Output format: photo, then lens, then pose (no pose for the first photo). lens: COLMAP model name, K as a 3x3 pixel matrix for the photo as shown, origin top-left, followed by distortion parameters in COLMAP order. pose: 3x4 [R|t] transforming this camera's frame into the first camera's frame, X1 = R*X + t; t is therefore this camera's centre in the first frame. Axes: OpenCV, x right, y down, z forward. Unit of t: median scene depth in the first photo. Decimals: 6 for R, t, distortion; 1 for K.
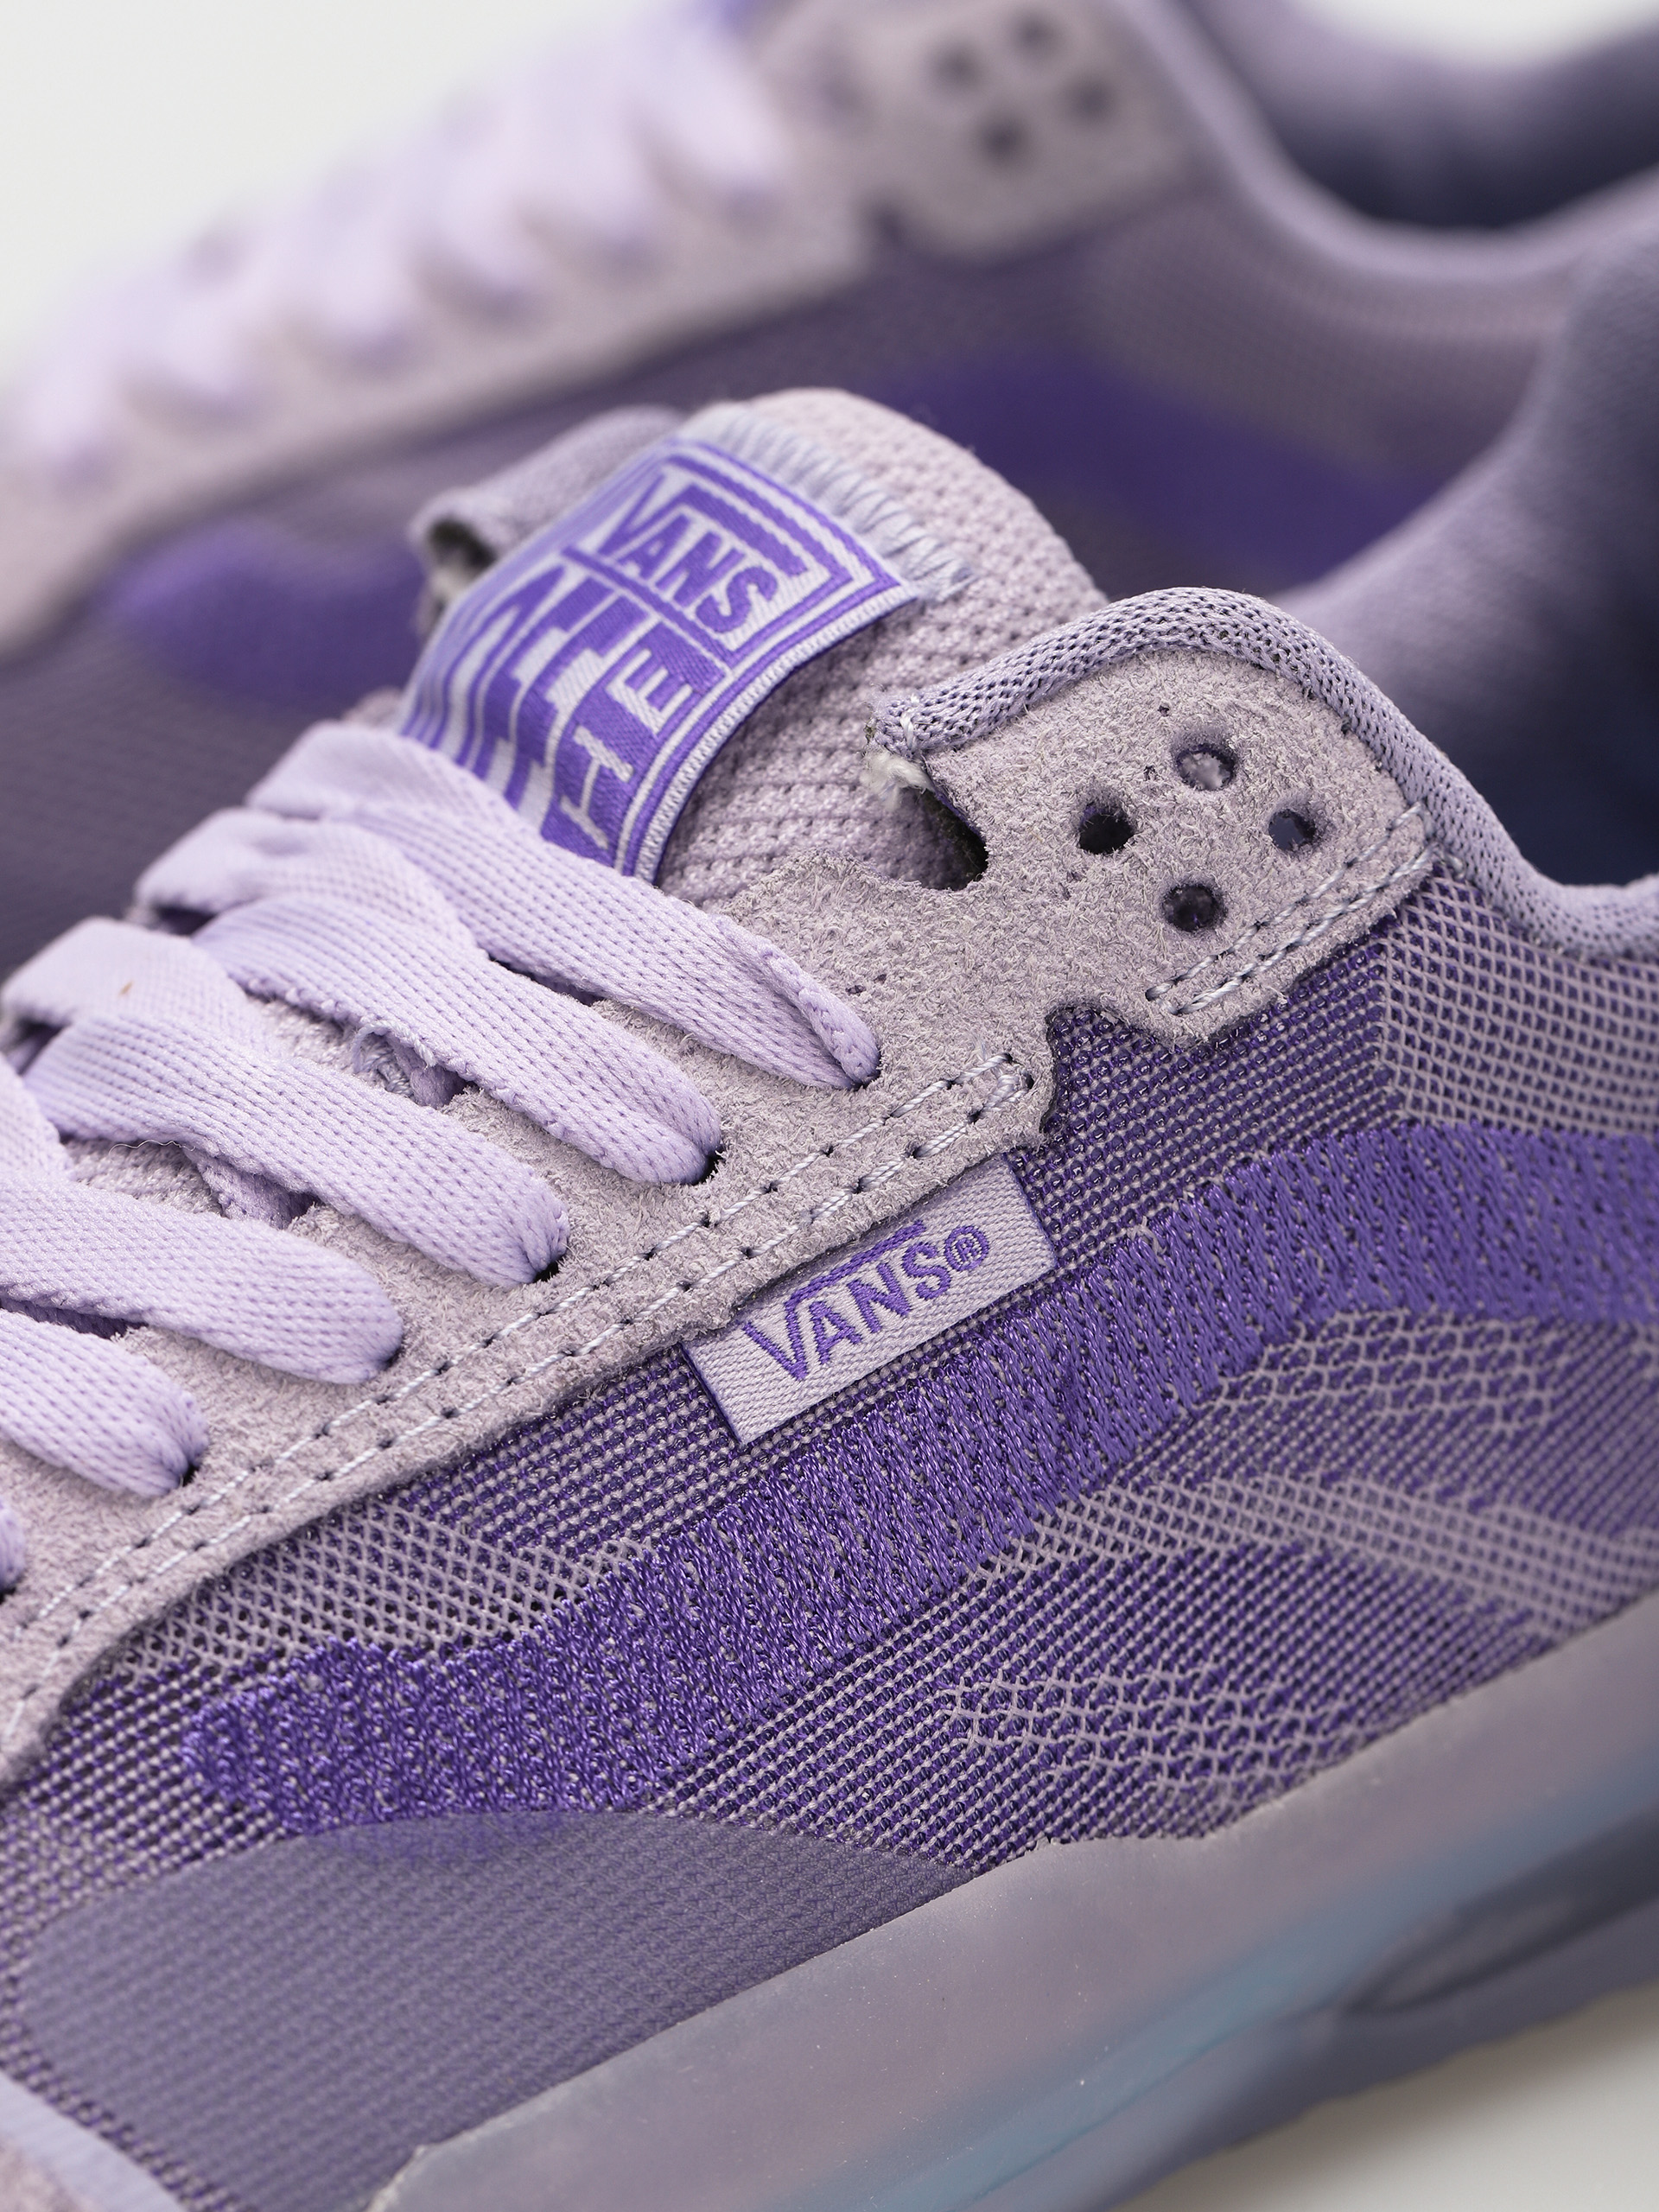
lens RADIAL K [[8312.8, 0, 829.5], [0, 8312.8, 1106.0], [0, 0, 1]] dist [0.037104, -4.086058]
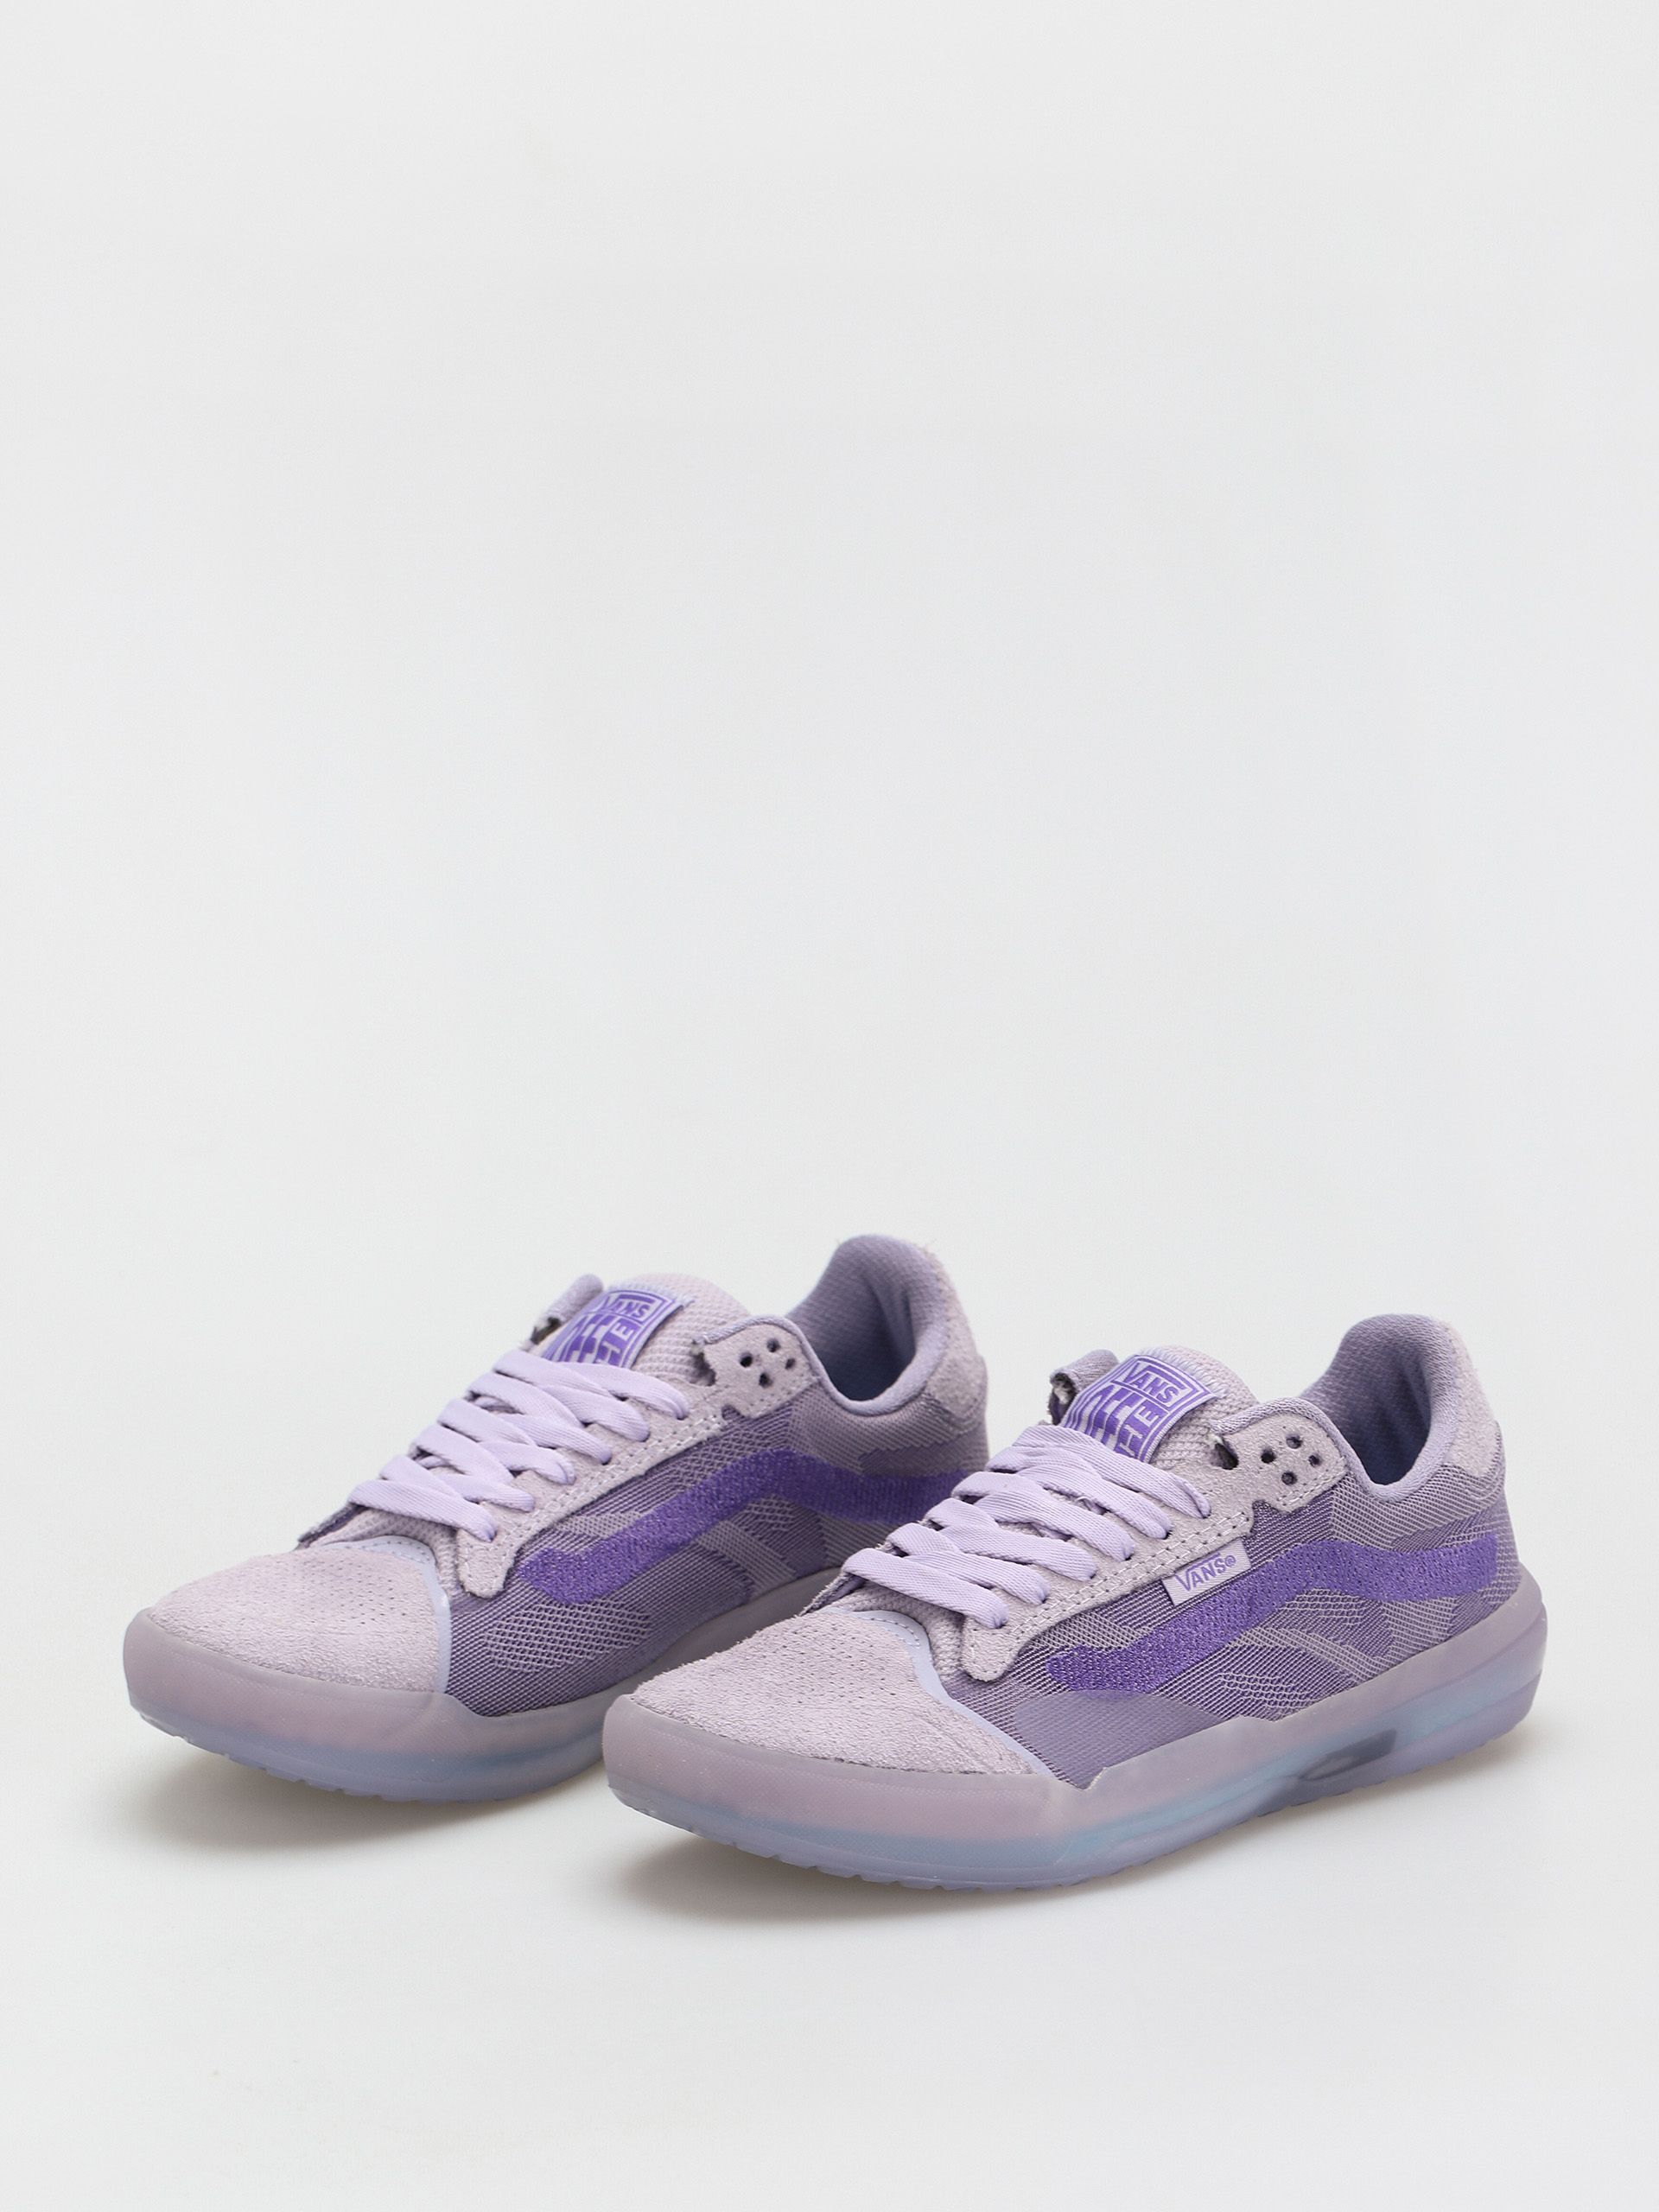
lens RADIAL K [[8312.8, 0, 829.5], [0, 8312.8, 1106.0], [0, 0, 1]] dist [0.037104, -4.086058]
pose [[0.983207, 0.072675, 0.167401, -0.839045], [-0.047938, 0.987924, -0.147335, 0.390986], [-0.176087, 0.136836, 0.974817, -2.810168]]
